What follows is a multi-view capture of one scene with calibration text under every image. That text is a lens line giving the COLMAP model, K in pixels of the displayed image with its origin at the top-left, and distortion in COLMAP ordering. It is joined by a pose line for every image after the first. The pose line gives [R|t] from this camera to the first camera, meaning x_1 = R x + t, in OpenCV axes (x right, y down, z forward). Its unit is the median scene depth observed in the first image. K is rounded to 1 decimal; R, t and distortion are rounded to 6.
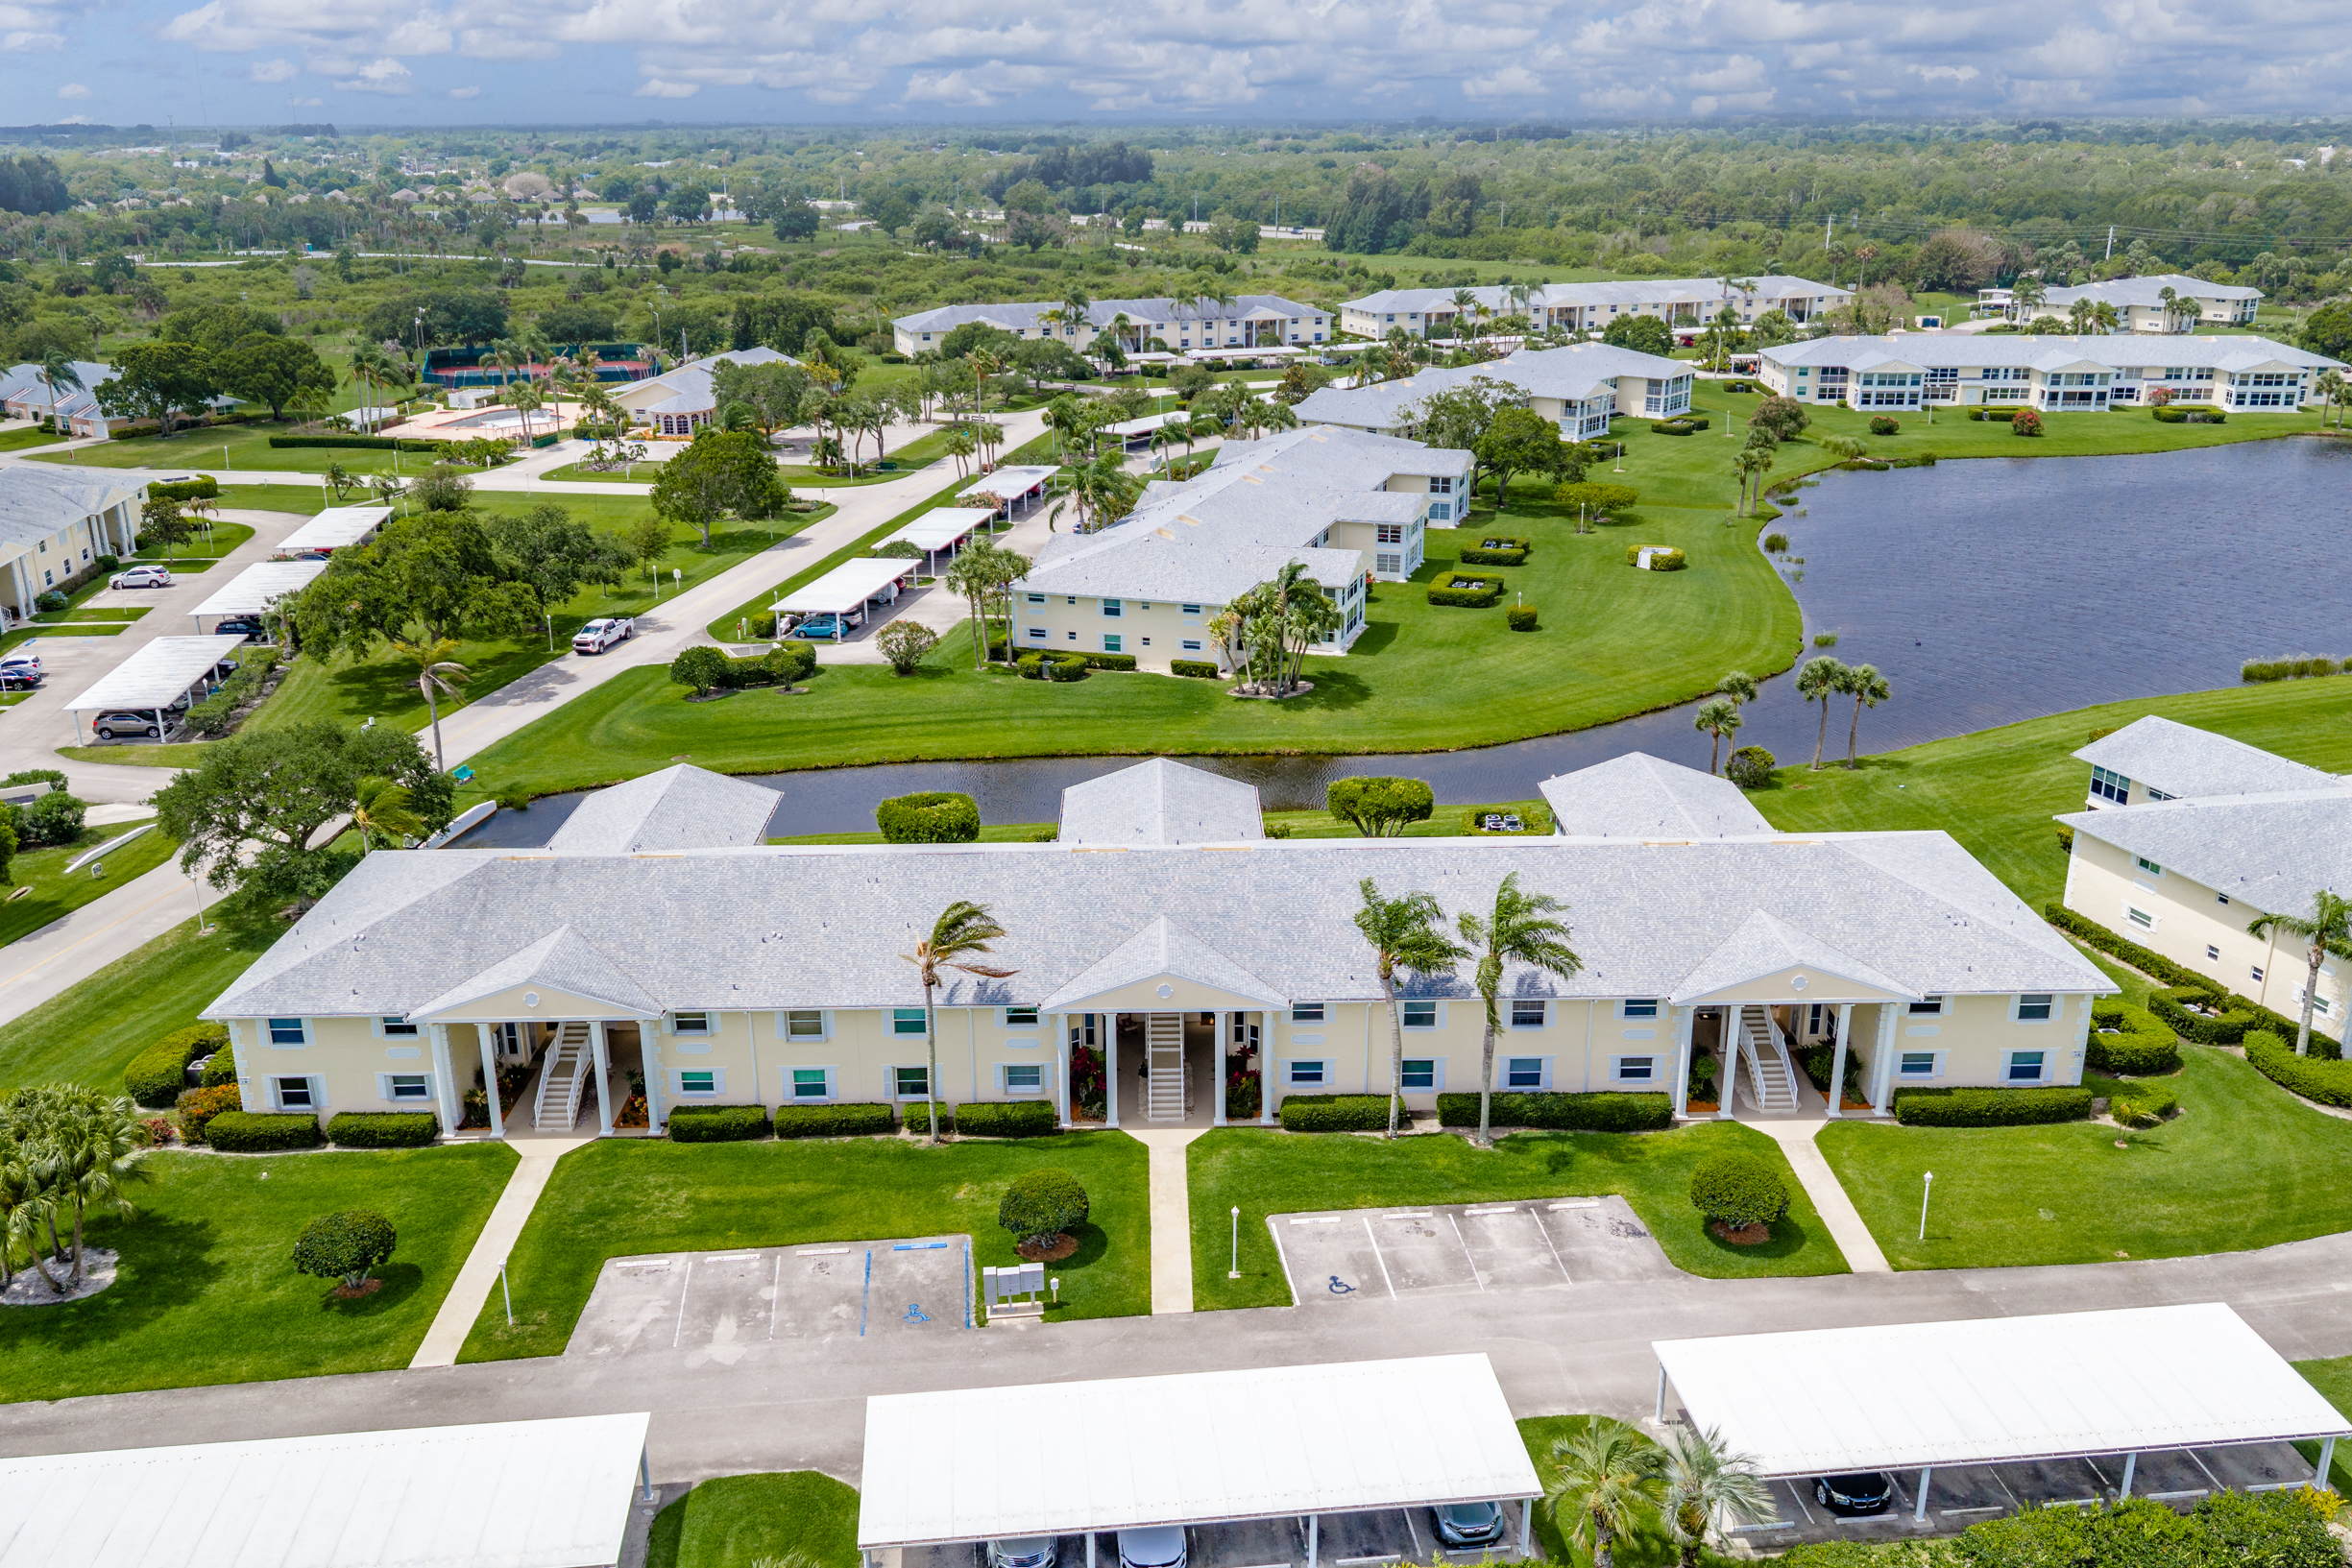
lens RADIAL K [[1945.3, 0, 1176.0], [0, 1945.3, 784.0], [0, 0, 1]] dist [0.011457, -0.016789]
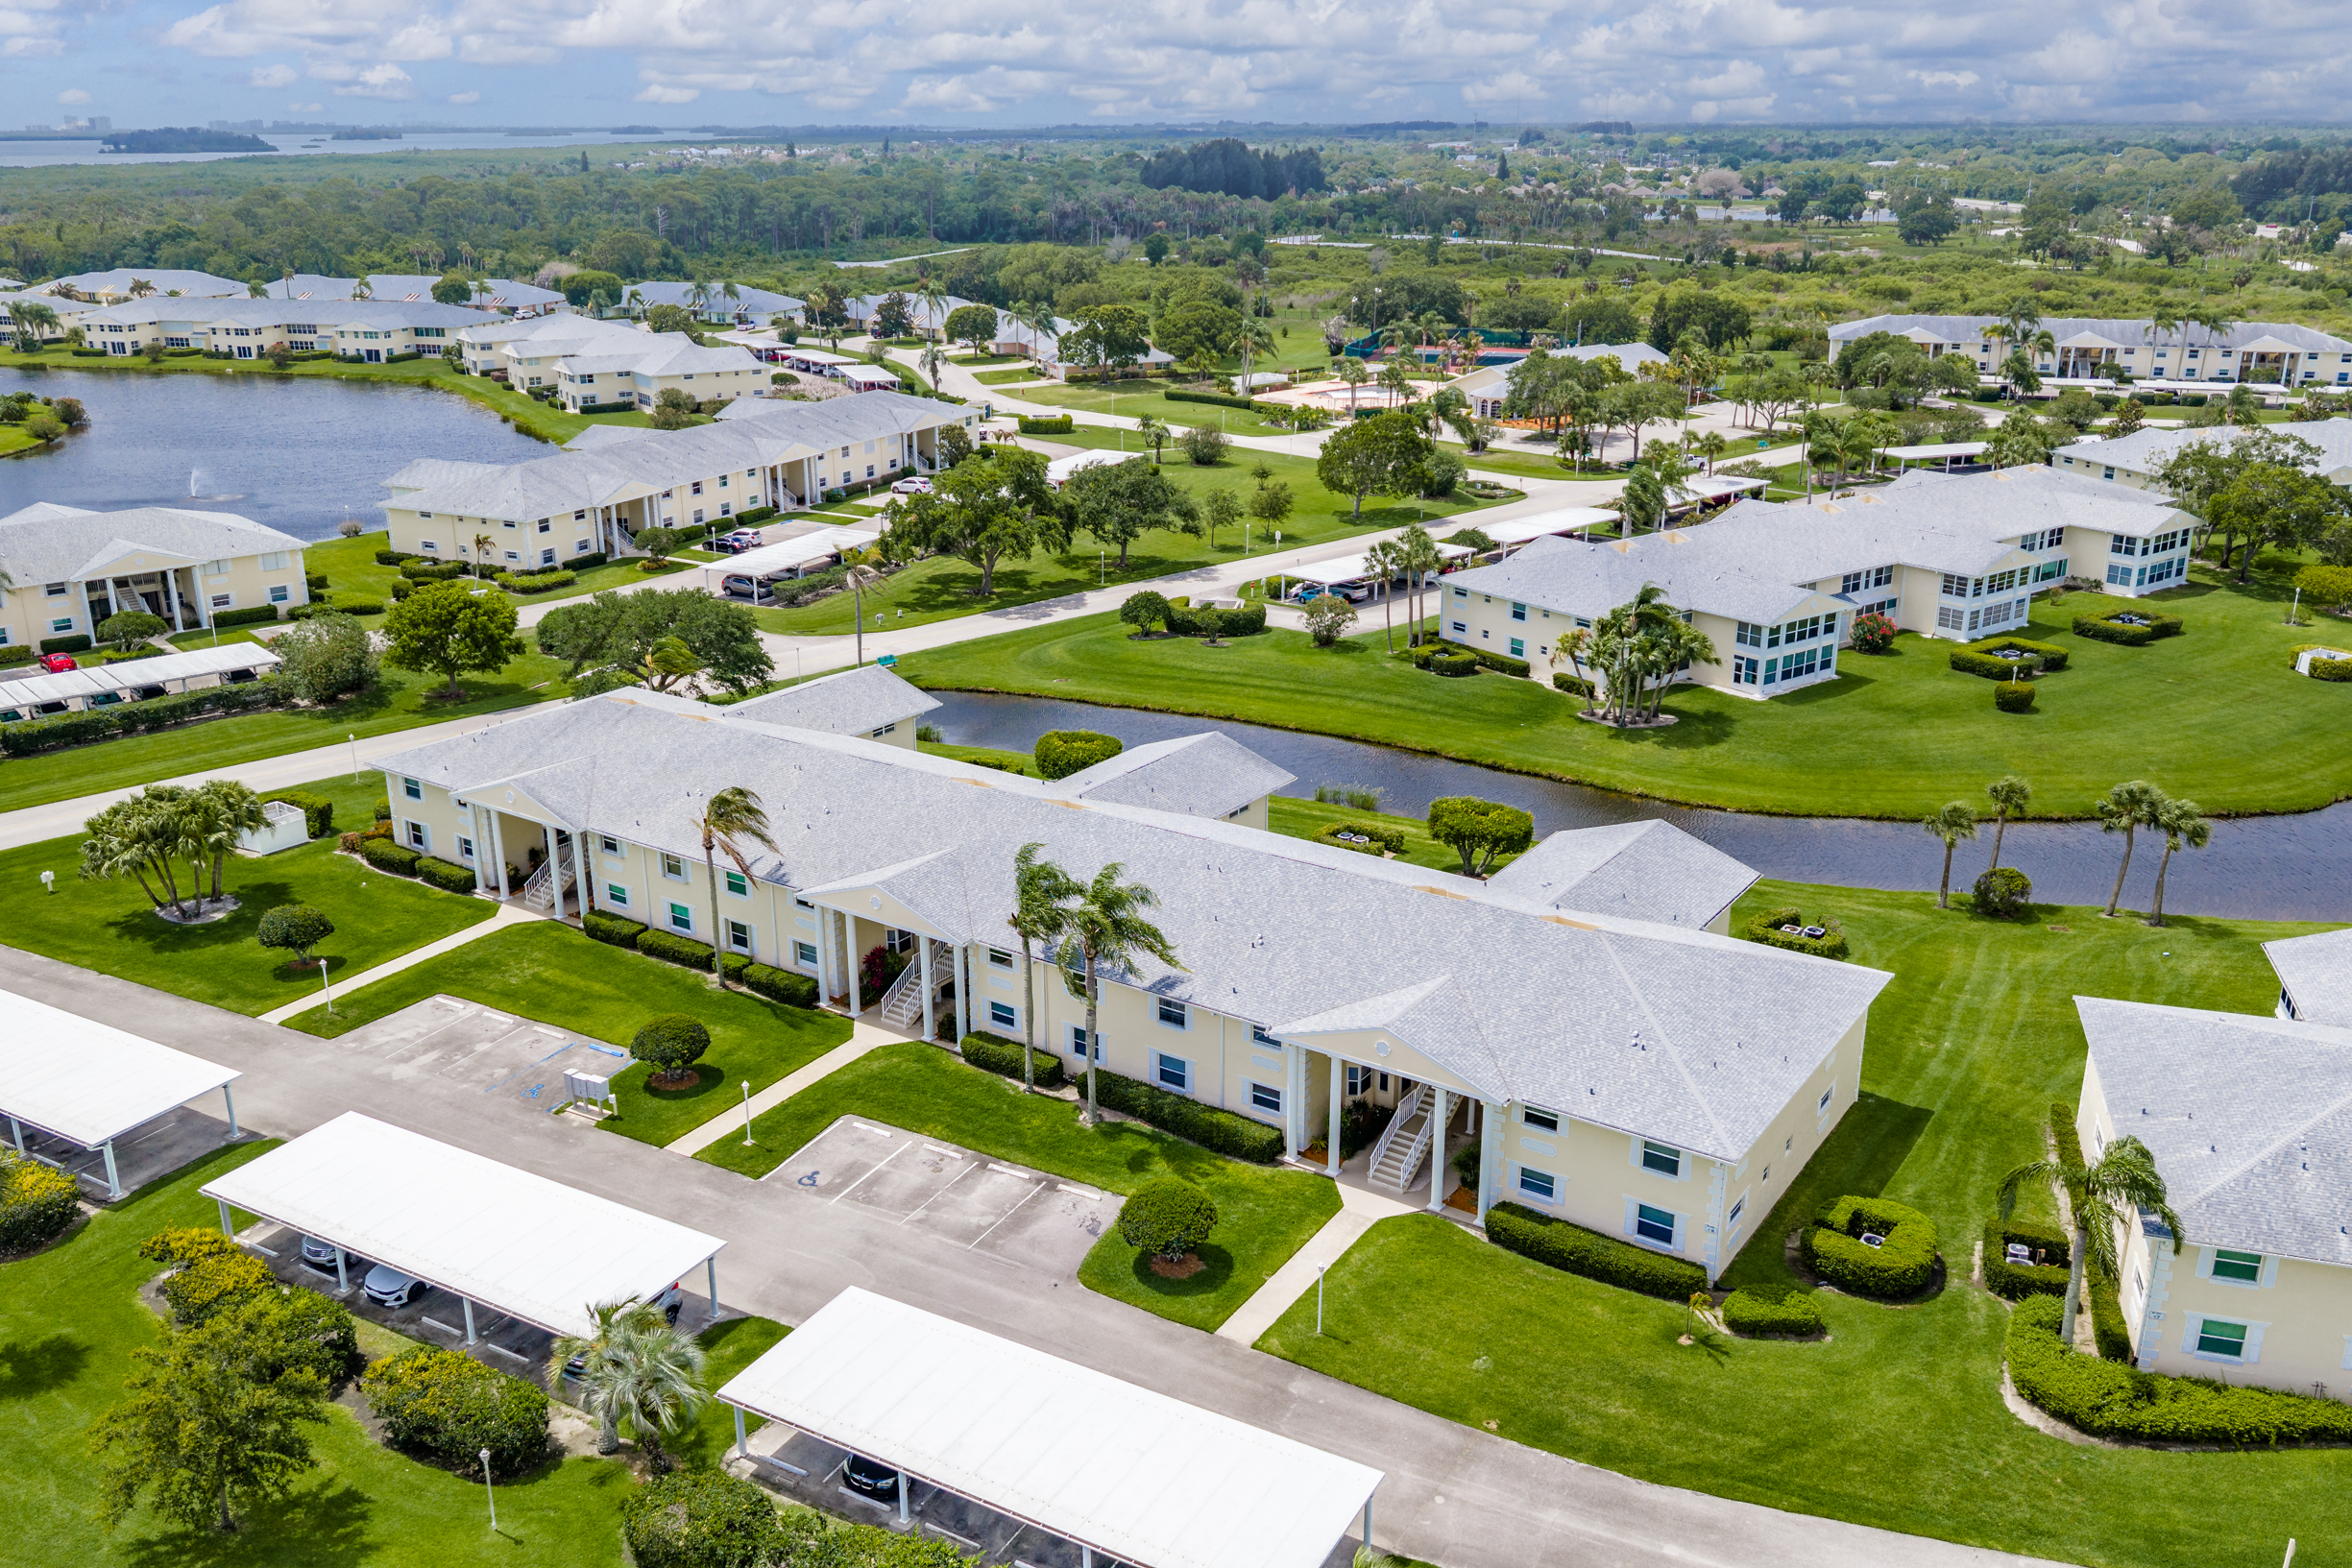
lens RADIAL K [[1945.3, 0, 1176.0], [0, 1945.3, 784.0], [0, 0, 1]] dist [0.011457, -0.016789]
pose [[0.811933, 0.190415, -0.551821, 0.387718], [-0.190006, 0.980032, 0.058607, -0.029992], [0.551962, 0.057264, 0.831901, 0.091588]]
